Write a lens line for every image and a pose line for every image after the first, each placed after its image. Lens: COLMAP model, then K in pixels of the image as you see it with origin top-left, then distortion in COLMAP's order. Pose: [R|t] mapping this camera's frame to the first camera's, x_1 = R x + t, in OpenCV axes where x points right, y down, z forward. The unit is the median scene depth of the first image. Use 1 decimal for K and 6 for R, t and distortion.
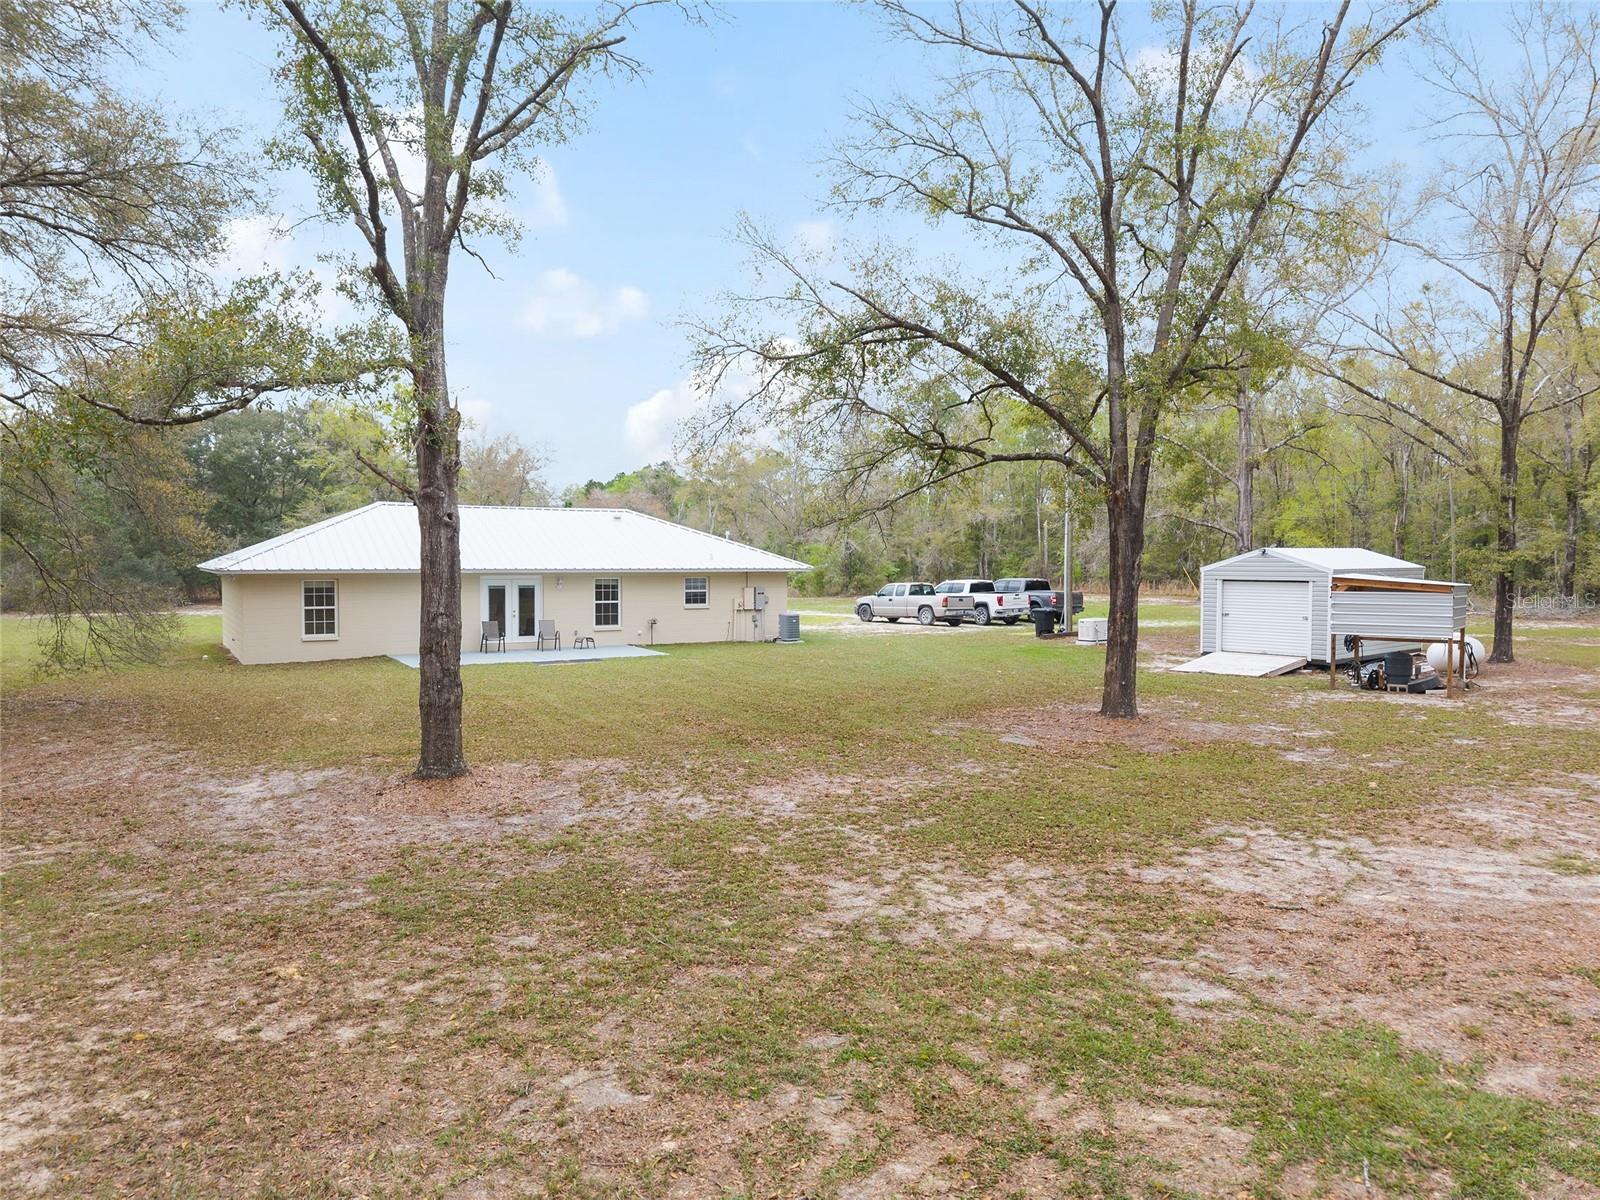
lens RADIAL K [[1063.3, 0, 804.4], [0, 1063.3, 603.7], [0, 0, 1]] dist [0.041545, -0.041319]
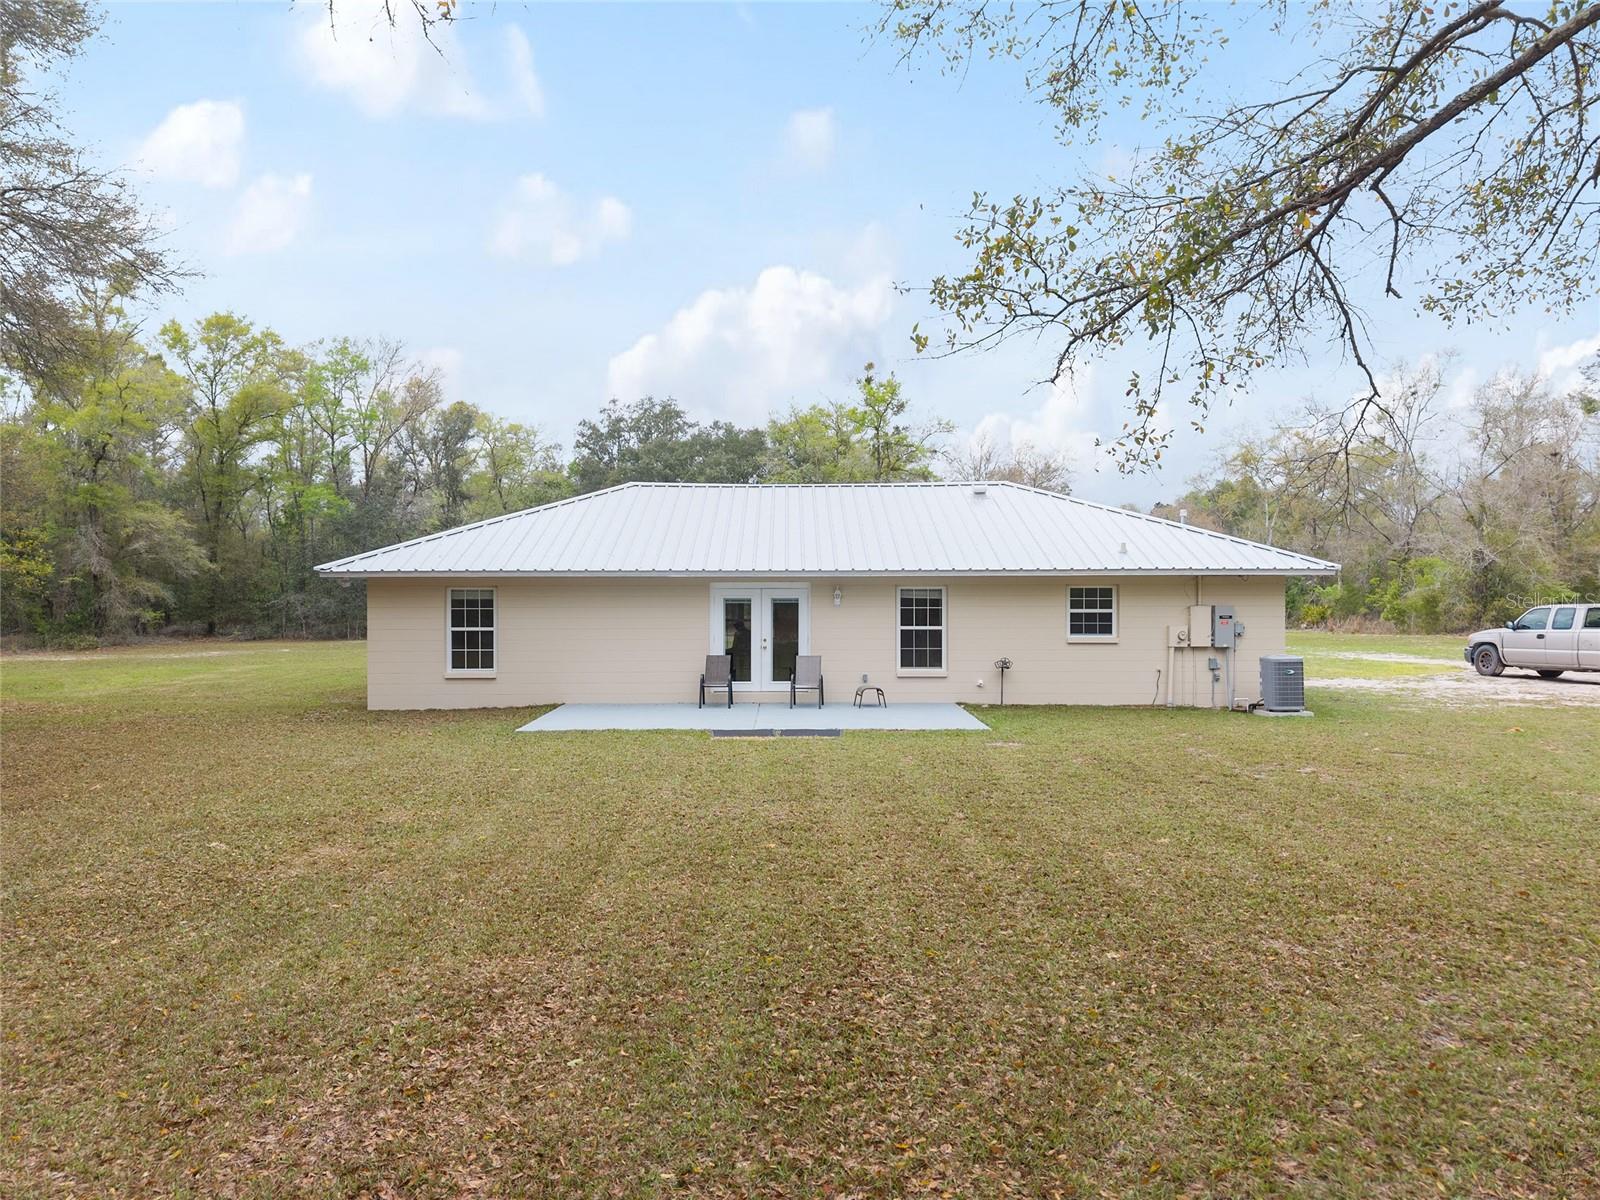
lens RADIAL K [[1063.3, 0, 798.1], [0, 1063.3, 597.6], [0, 0, 1]] dist [0.041545, -0.041319]
pose [[0.852554, -0.003659, -0.522627, 0.059177], [-0.017904, 0.999184, -0.036202, 0.003997], [0.522333, 0.040221, 0.851793, 0.462398]]
